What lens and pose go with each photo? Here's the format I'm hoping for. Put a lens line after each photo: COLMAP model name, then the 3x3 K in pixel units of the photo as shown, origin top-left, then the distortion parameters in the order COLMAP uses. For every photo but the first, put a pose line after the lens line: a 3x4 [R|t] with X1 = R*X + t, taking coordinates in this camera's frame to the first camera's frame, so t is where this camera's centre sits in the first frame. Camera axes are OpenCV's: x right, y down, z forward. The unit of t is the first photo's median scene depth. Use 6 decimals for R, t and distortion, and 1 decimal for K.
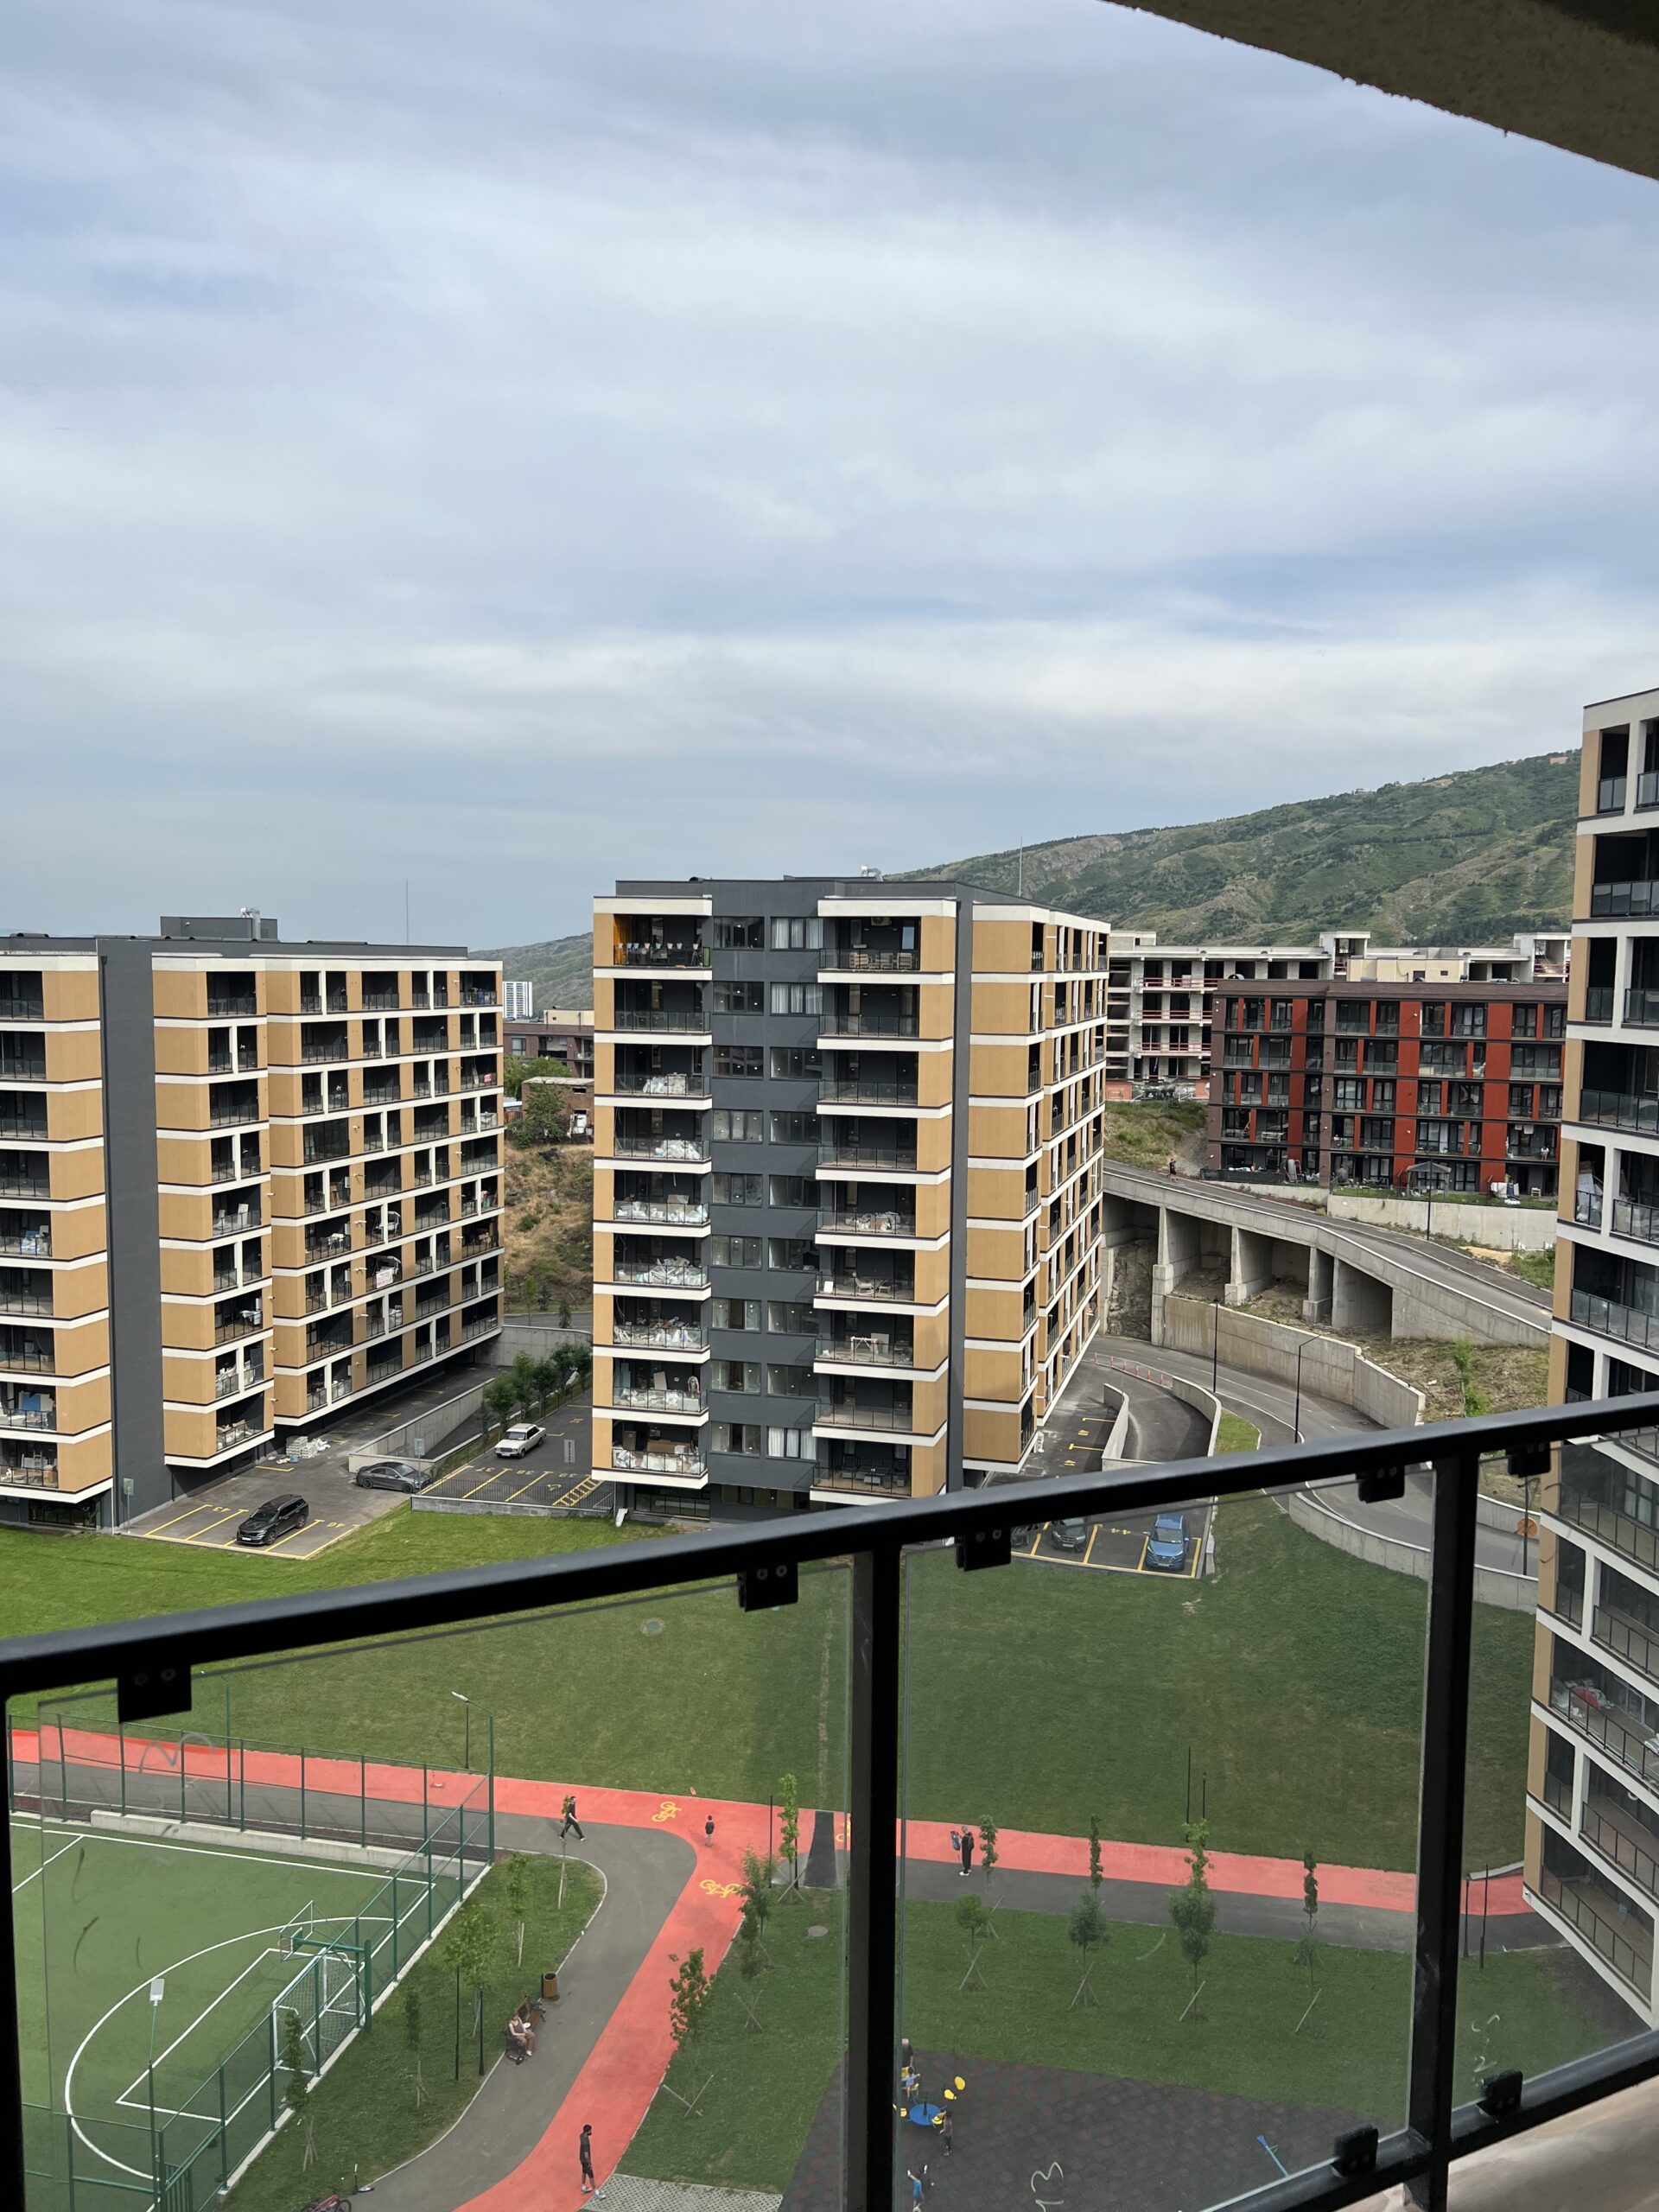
lens RADIAL K [[1665.2, 0, 842.2], [0, 1665.2, 1115.9], [0, 0, 1]] dist [0.031735, -0.038628]
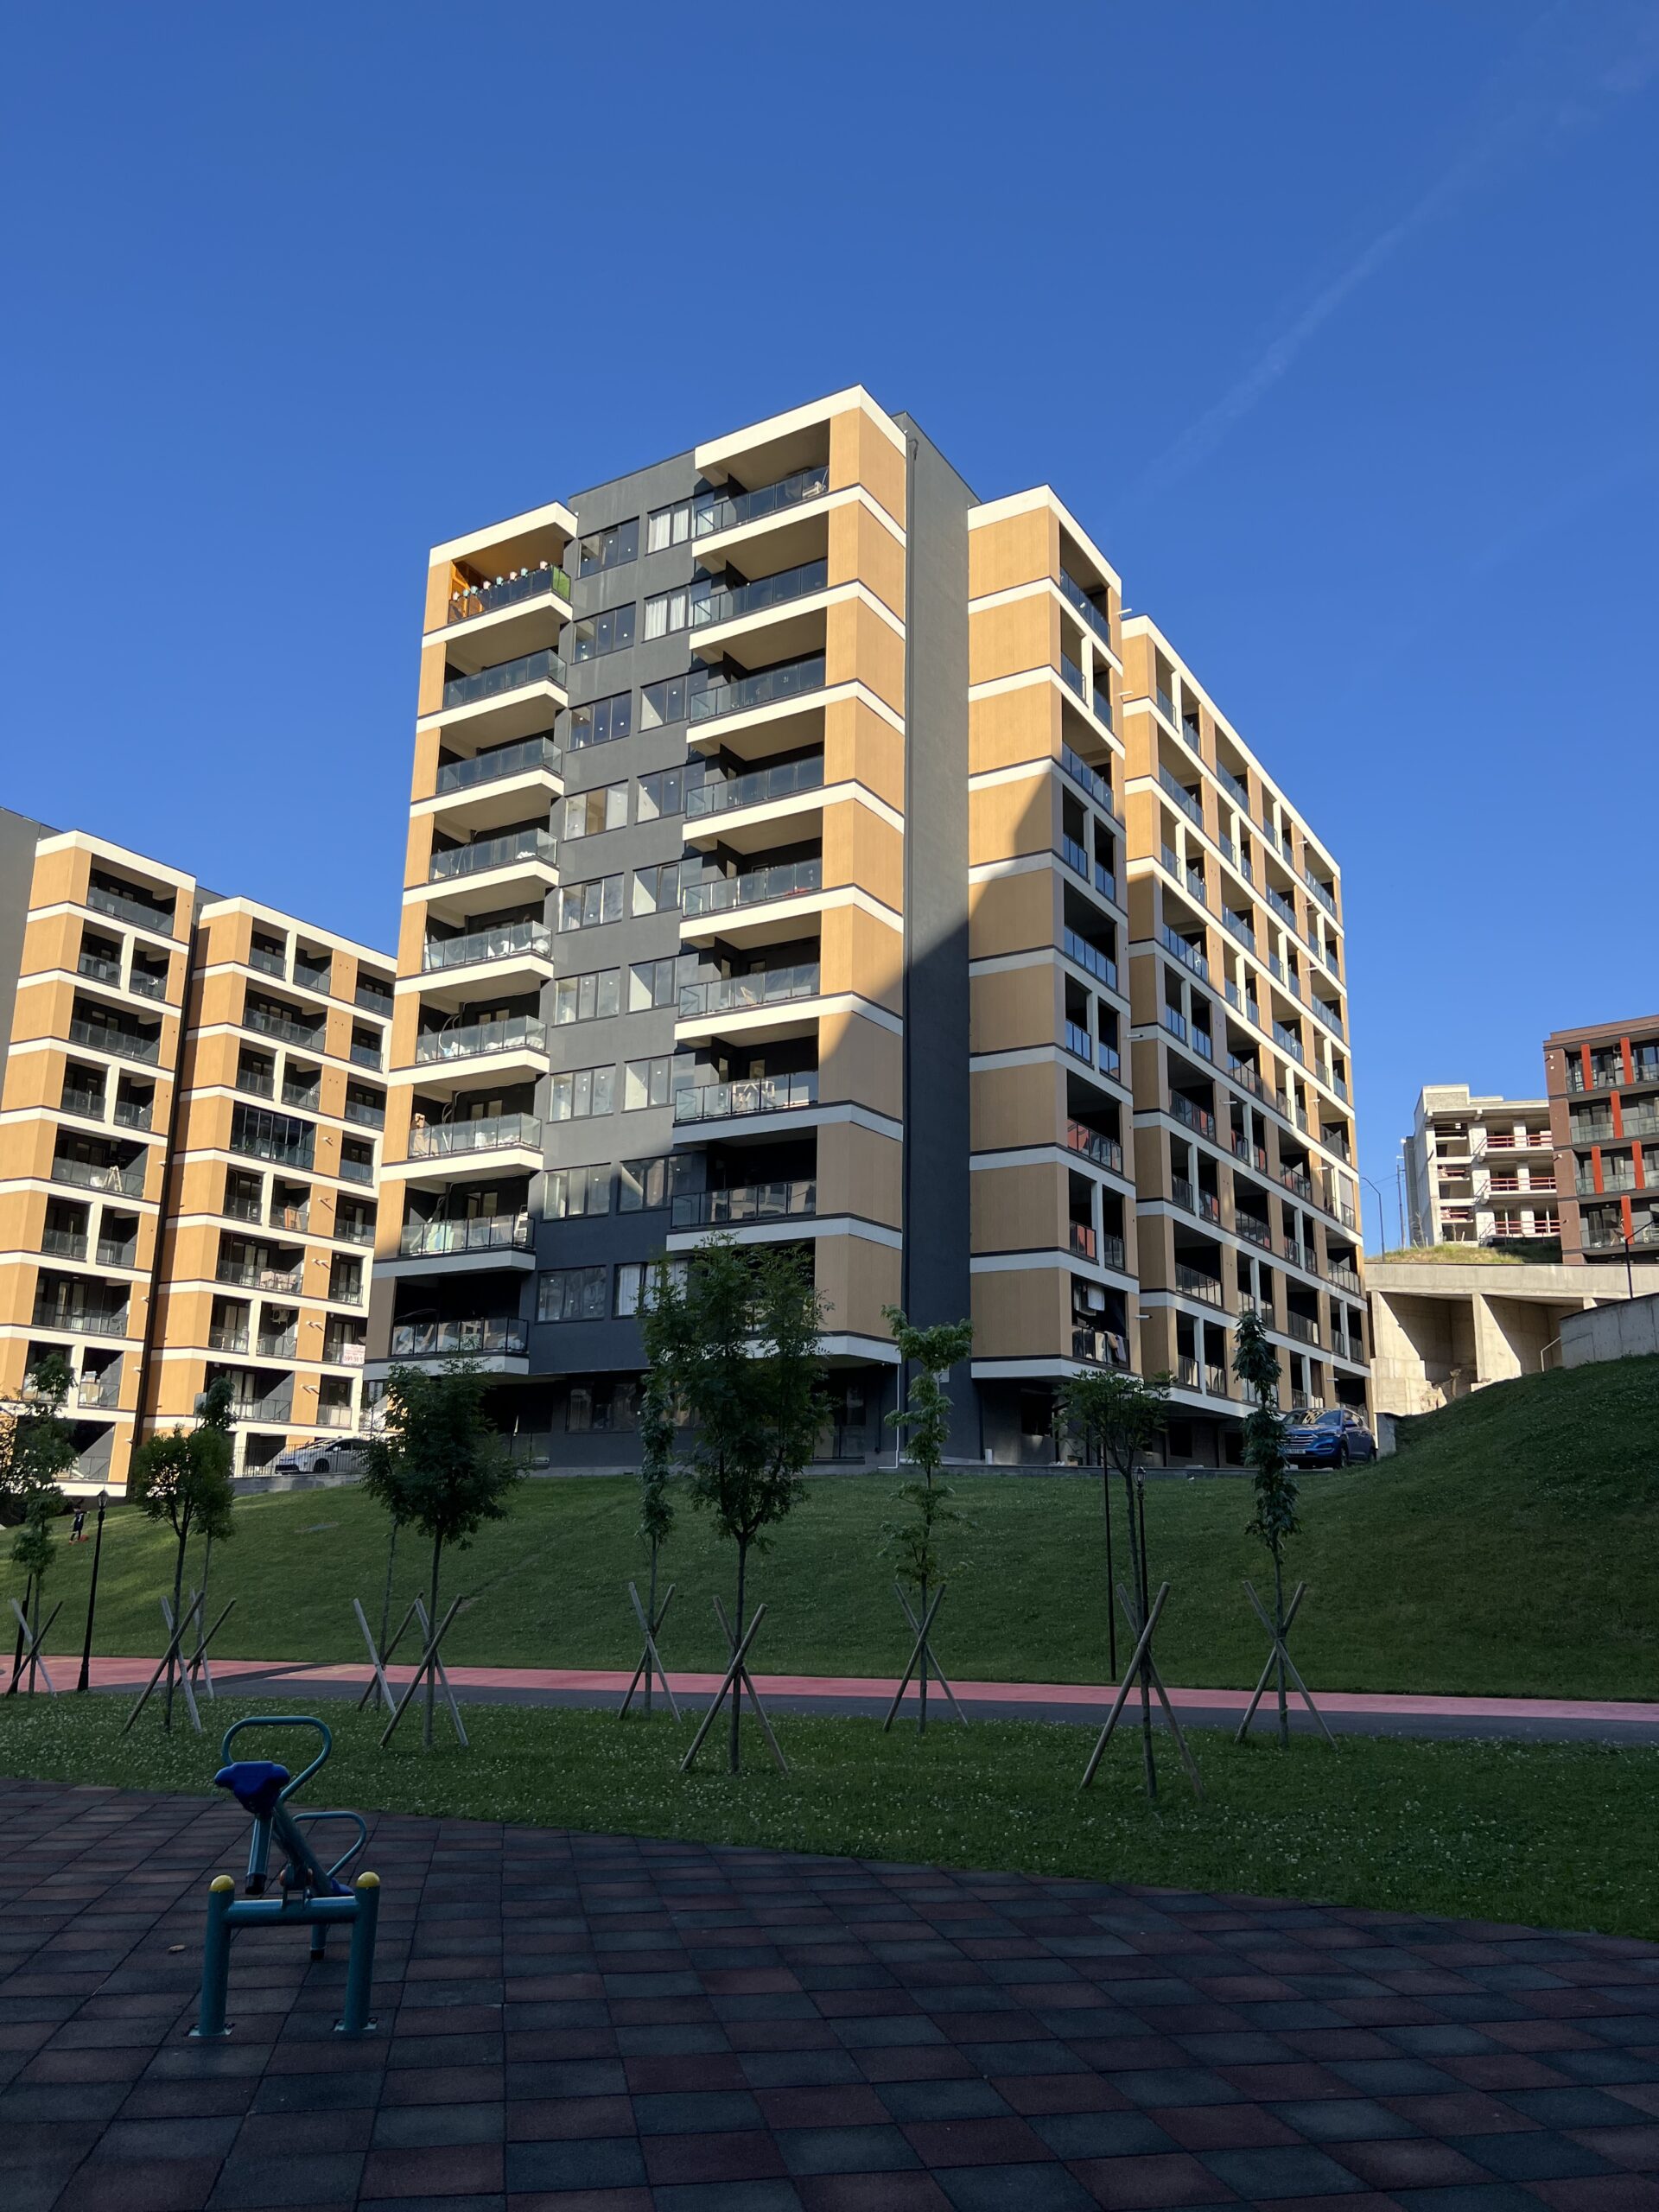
lens RADIAL K [[1665.2, 0, 836.3], [0, 1665.2, 1104.6], [0, 0, 1]] dist [0.031735, -0.038628]
pose [[0.962718, -0.068646, -0.261651, 0.165076], [-0.026685, 0.938446, -0.344393, 0.290750], [0.269186, 0.338535, 0.901628, 0.404231]]
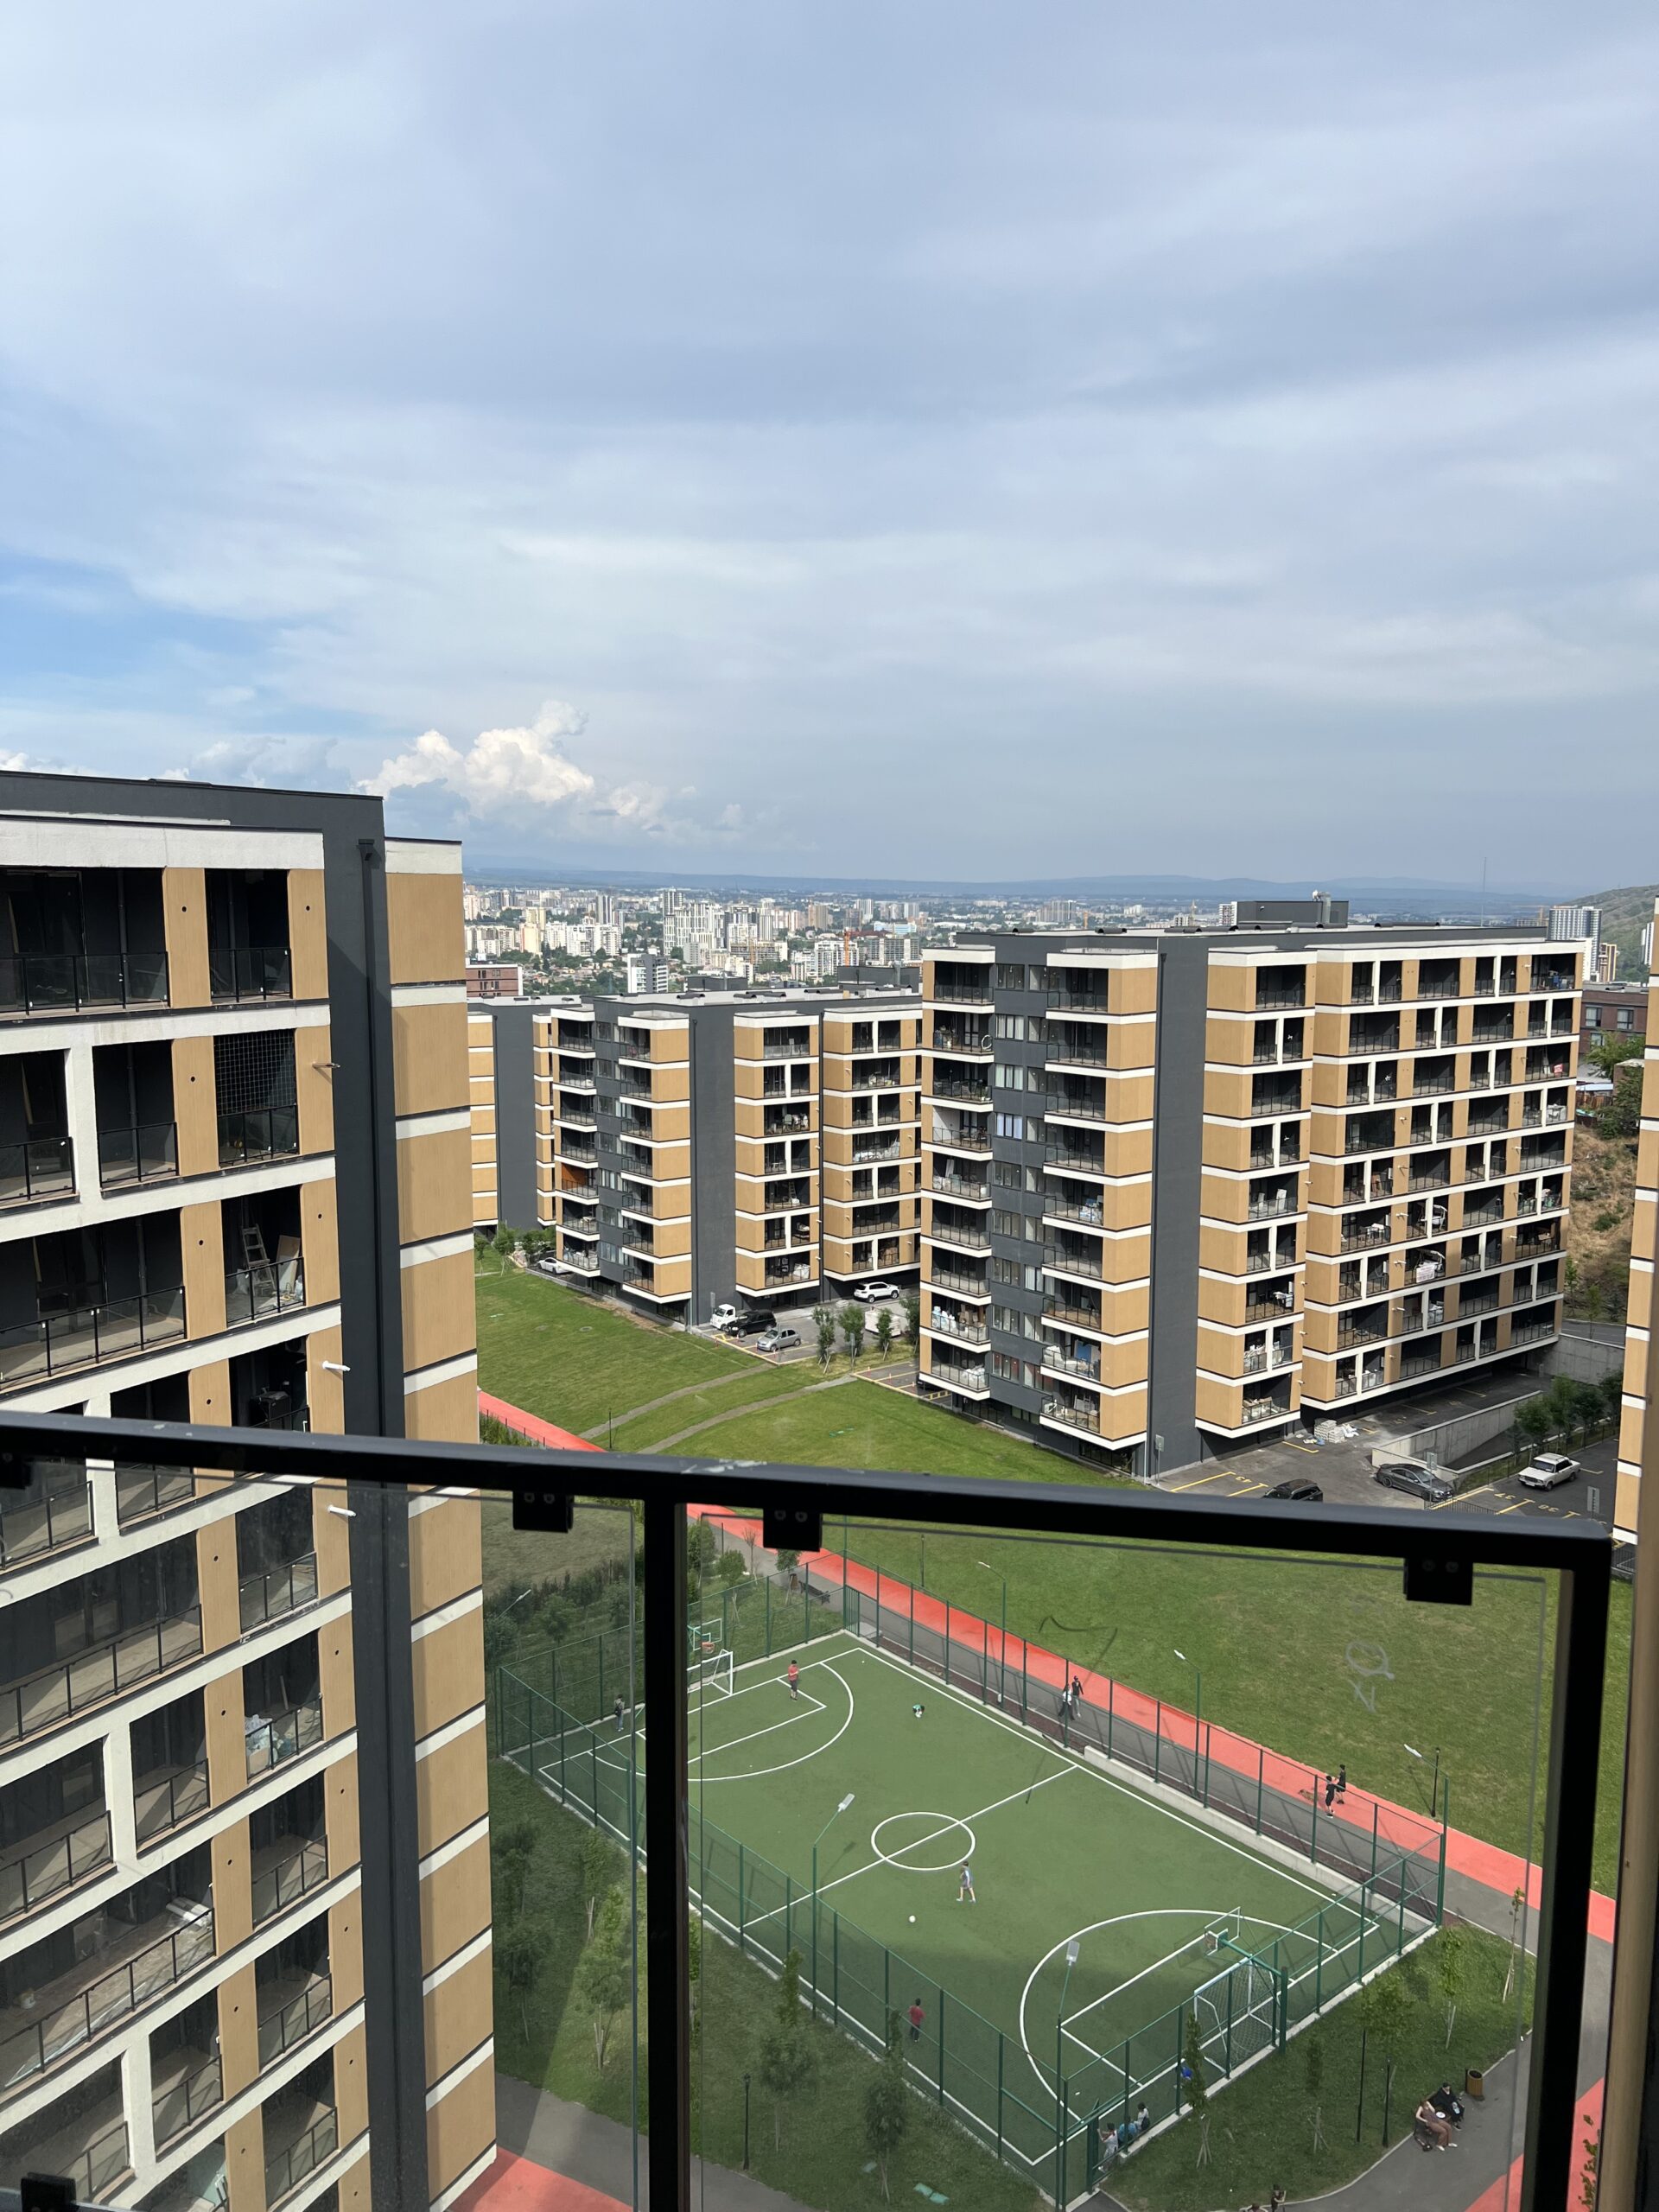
lens RADIAL K [[1665.2, 0, 829.2], [0, 1665.2, 1108.5], [0, 0, 1]] dist [0.031735, -0.038628]
pose [[0.791737, 0.065424, -0.607349, 0.043988], [-0.045861, 0.997808, 0.047701, -0.034865], [0.609138, -0.009913, 0.793002, 0.015378]]
